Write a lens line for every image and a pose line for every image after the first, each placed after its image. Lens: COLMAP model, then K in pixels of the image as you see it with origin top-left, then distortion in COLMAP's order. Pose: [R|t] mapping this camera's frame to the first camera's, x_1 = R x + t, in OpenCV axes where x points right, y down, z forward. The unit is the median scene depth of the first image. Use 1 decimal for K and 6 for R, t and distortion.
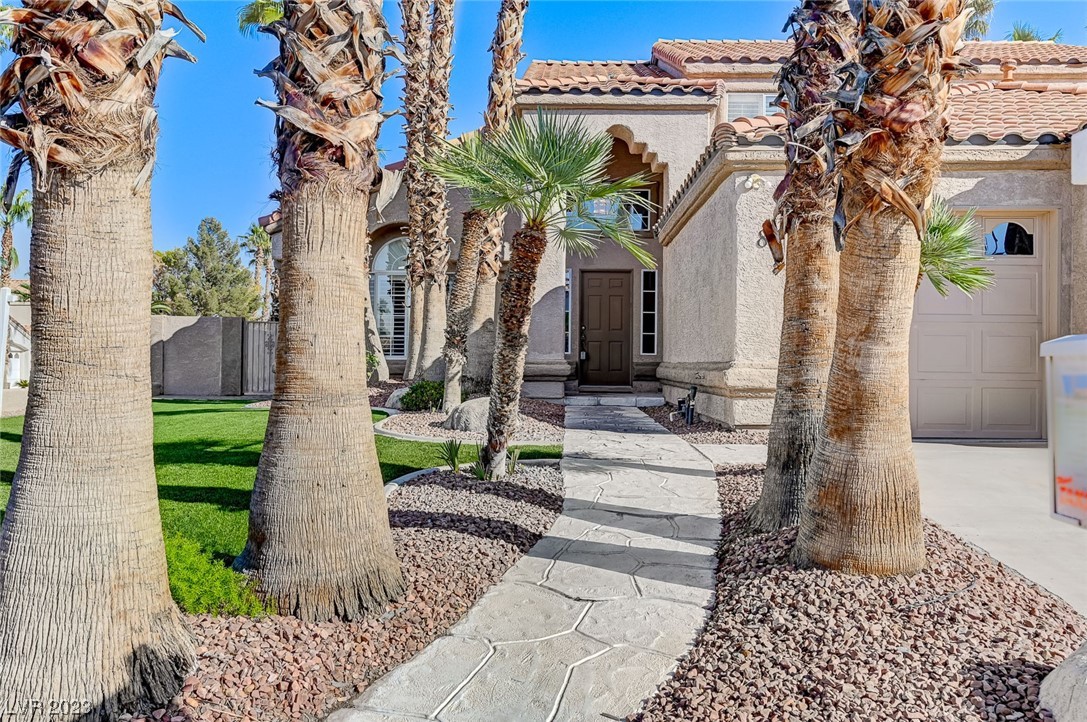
lens RADIAL K [[872.1, 0, 545.8], [0, 872.1, 339.3], [0, 0, 1]] dist [-0.007302, -0.001094]
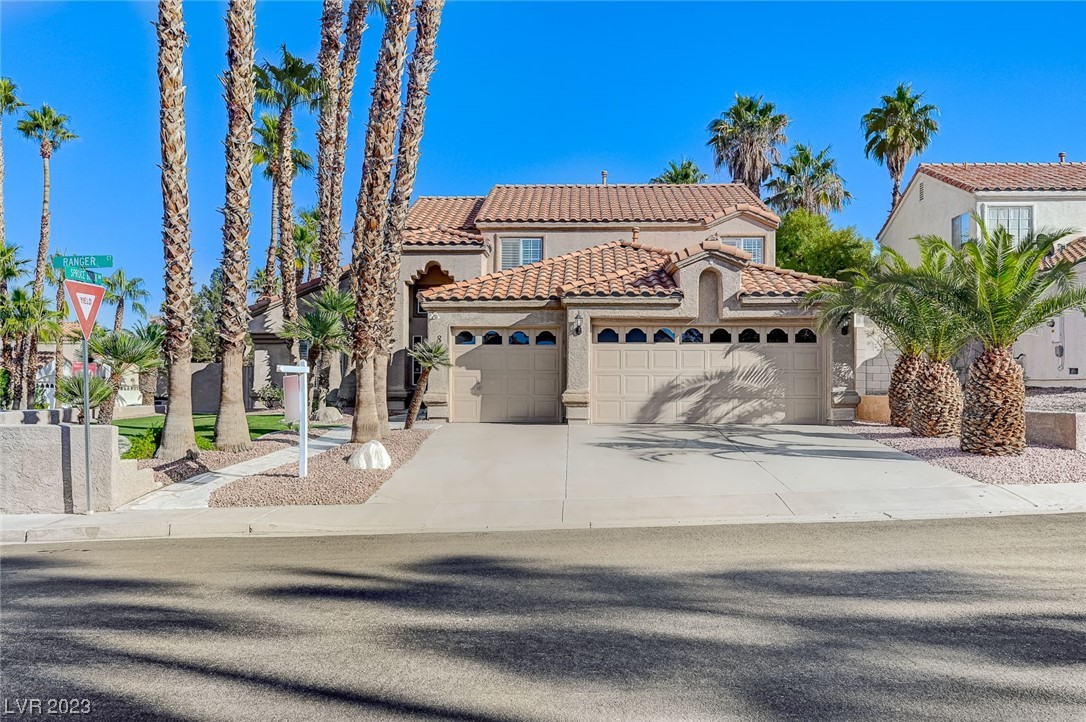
lens RADIAL K [[864.5, 0, 541.5], [0, 864.5, 366.8], [0, 0, 1]] dist [-0.003607, 0.004131]
pose [[0.999817, -0.007567, -0.017558, 0.347455], [0.007631, 0.999964, 0.003584, -0.028244], [0.017530, -0.003717, 0.999839, -0.828180]]
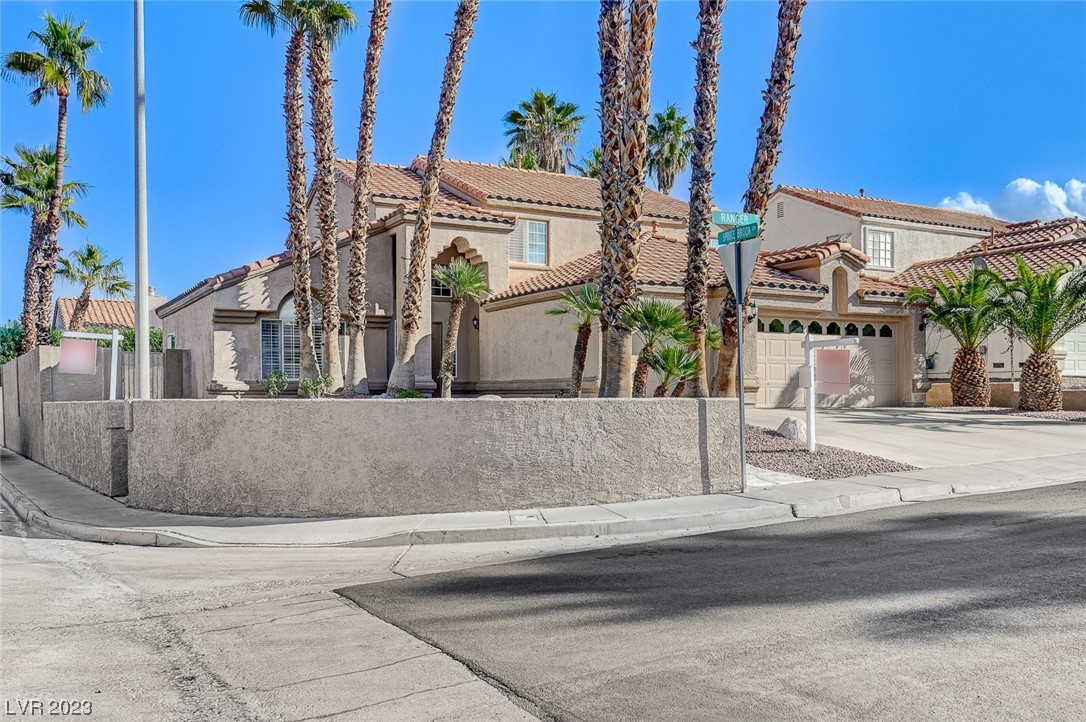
lens RADIAL K [[945.0, 0, 539.6], [0, 945.0, 399.0], [0, 0, 1]] dist [0.002970, -0.001292]
pose [[0.864035, -0.012787, 0.503269, -0.700765], [-0.003357, 0.999509, 0.031158, 0.004462], [-0.503420, -0.028611, 0.863568, -0.637387]]
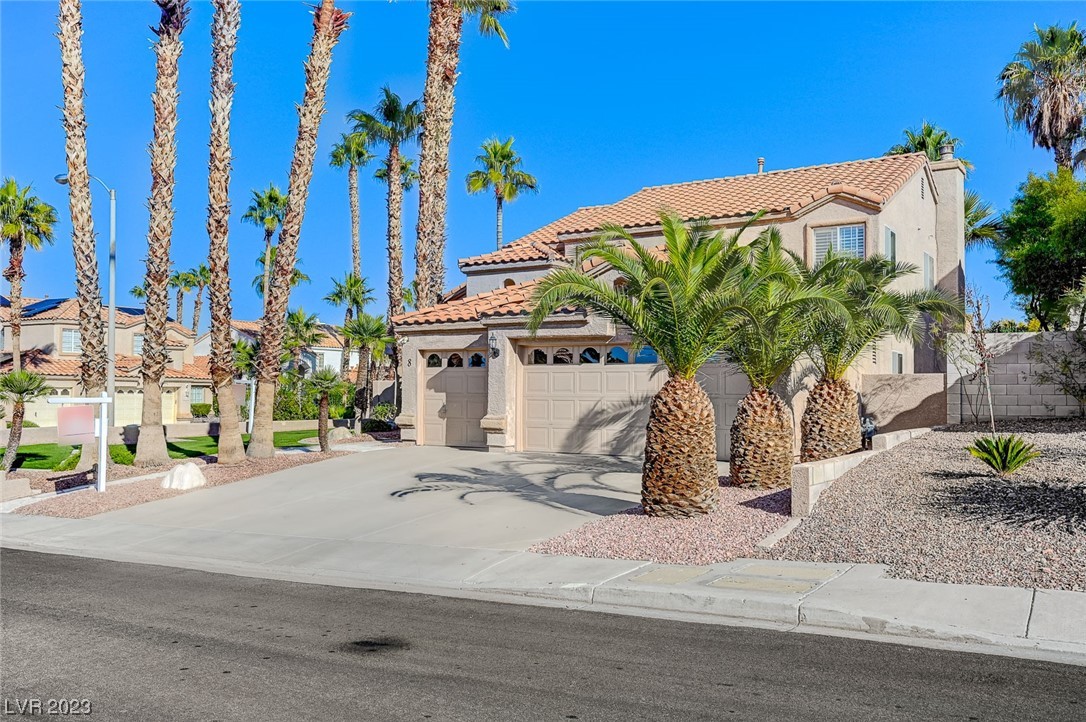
lens RADIAL K [[910.9, 0, 545.9], [0, 910.9, 355.4], [0, 0, 1]] dist [0.003424, -0.007266]
pose [[0.851664, -0.026638, -0.523410, 1.156152], [0.018711, 0.999616, -0.020428, -0.046590], [0.523754, 0.007604, 0.851836, -0.585398]]
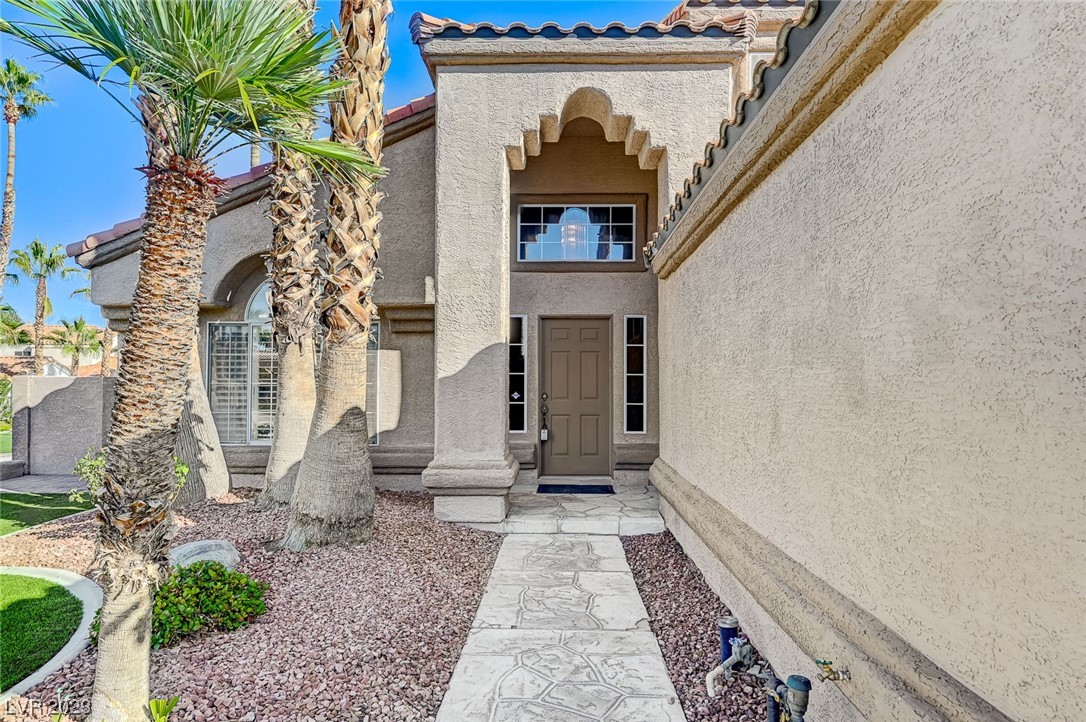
lens RADIAL K [[668.6, 0, 546.6], [0, 668.6, 366.0], [0, 0, 1]] dist [0.002084, -0.000166]
pose [[0.999969, -0.007837, 0.000565, 0.052304], [0.007837, 0.999969, -0.000529, -0.044457], [-0.000560, 0.000533, 1.000000, 0.520206]]
